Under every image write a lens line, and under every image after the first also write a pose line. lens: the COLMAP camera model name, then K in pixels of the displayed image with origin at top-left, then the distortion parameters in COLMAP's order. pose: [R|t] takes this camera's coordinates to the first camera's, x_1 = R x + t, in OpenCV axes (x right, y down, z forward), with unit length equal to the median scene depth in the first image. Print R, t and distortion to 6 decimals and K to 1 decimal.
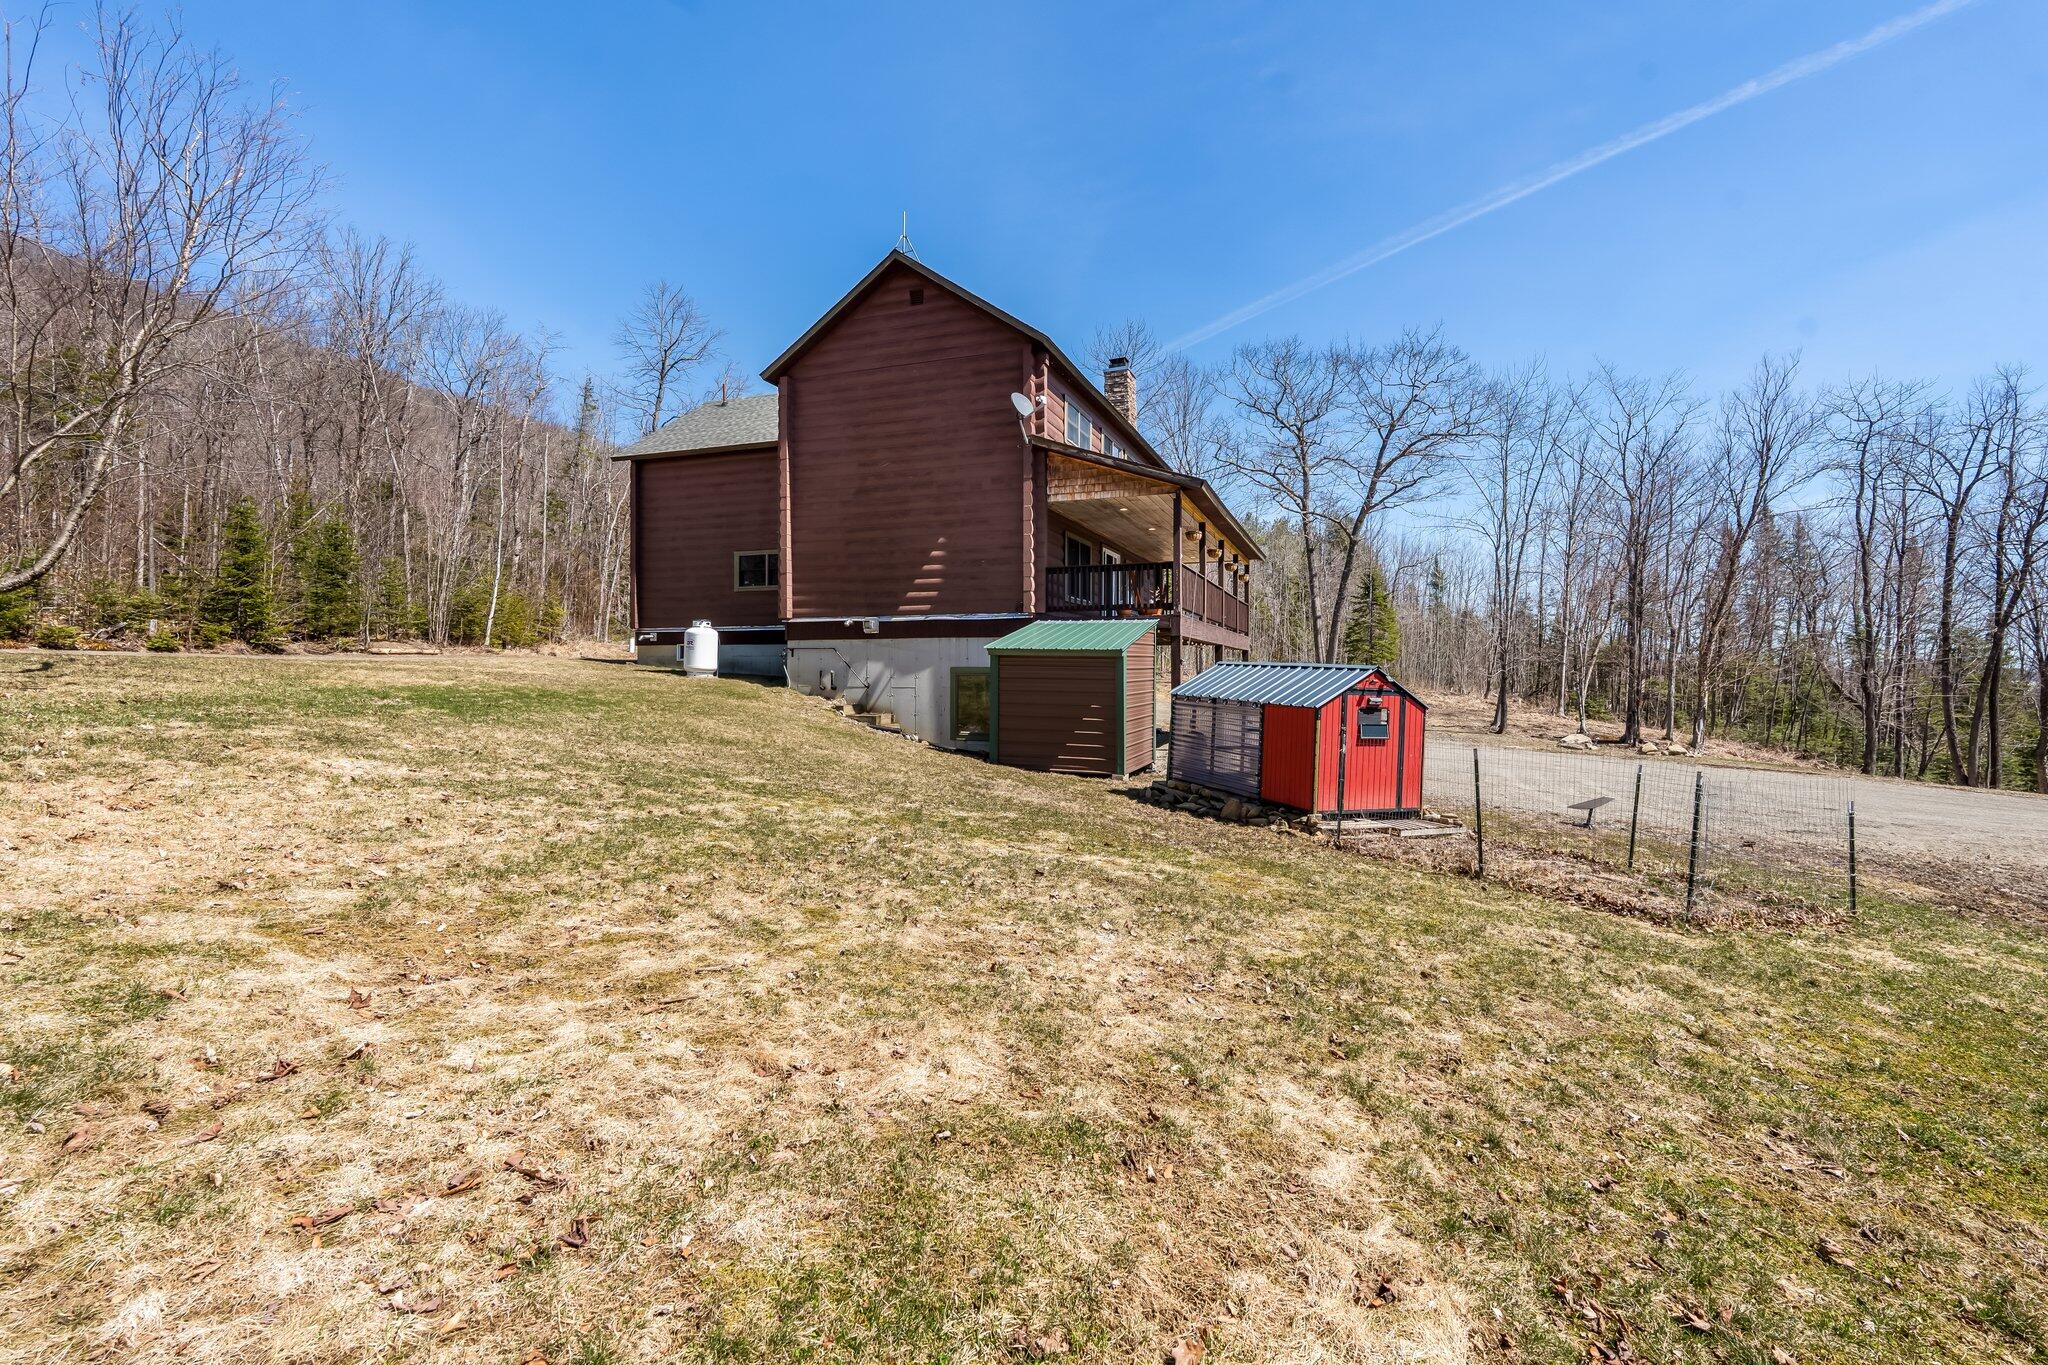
lens RADIAL K [[890.4, 0, 1028.0], [0, 890.4, 669.1], [0, 0, 1]] dist [-0.002095, 0.000063]
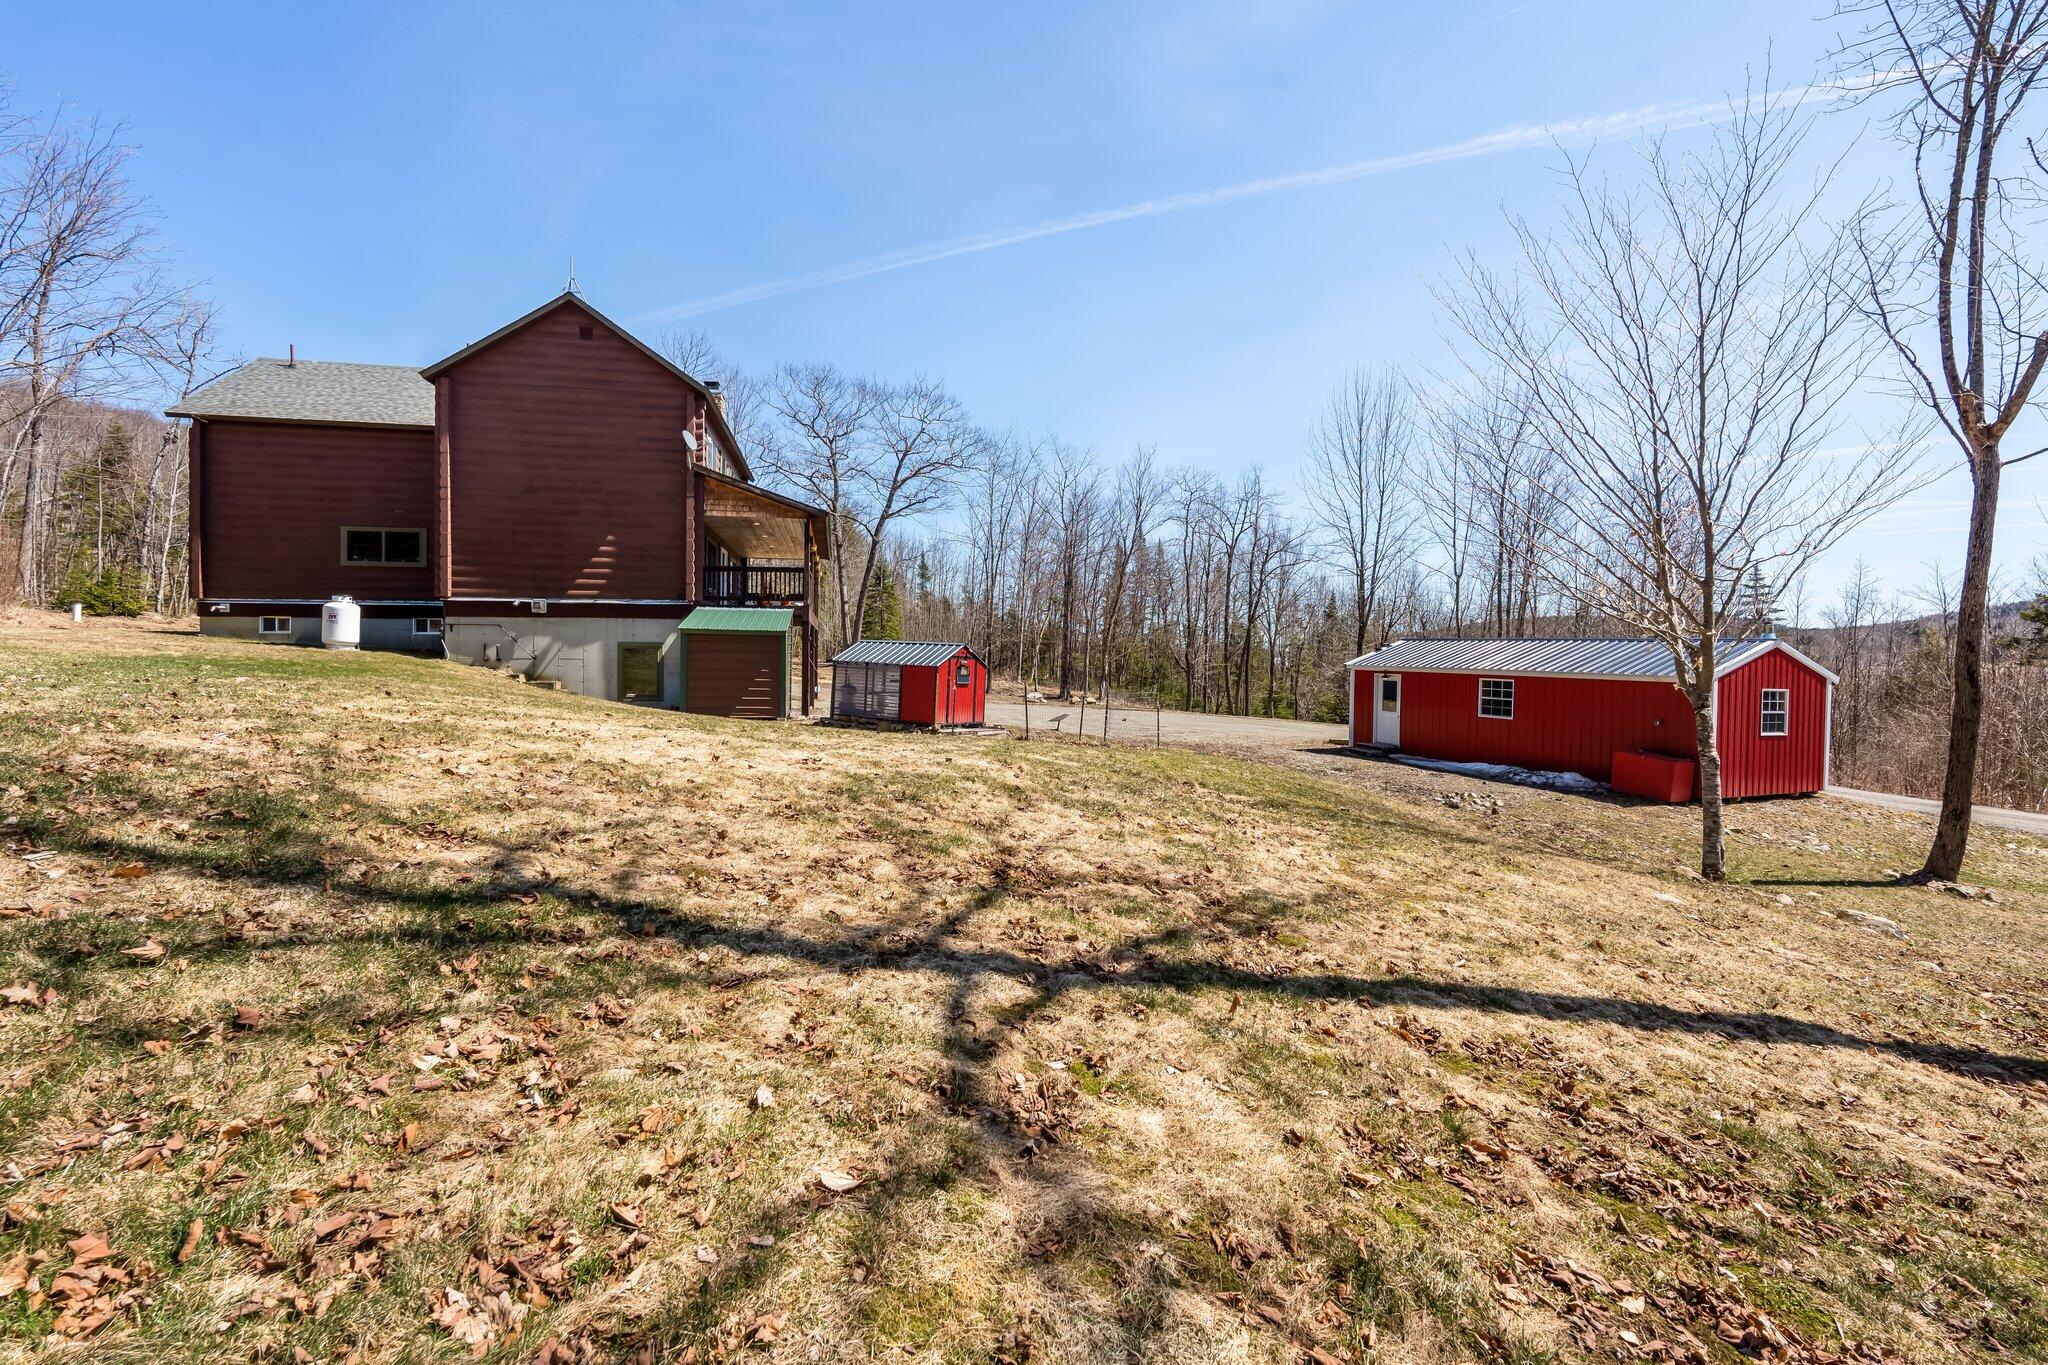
lens RADIAL K [[890.4, 0, 1028.0], [0, 890.4, 669.1], [0, 0, 1]] dist [-0.002095, 0.000063]
pose [[0.844475, -0.007600, 0.535541, -0.229828], [-0.005815, 0.999710, 0.023355, 0.002662], [-0.535563, -0.022837, 0.844186, -0.293652]]
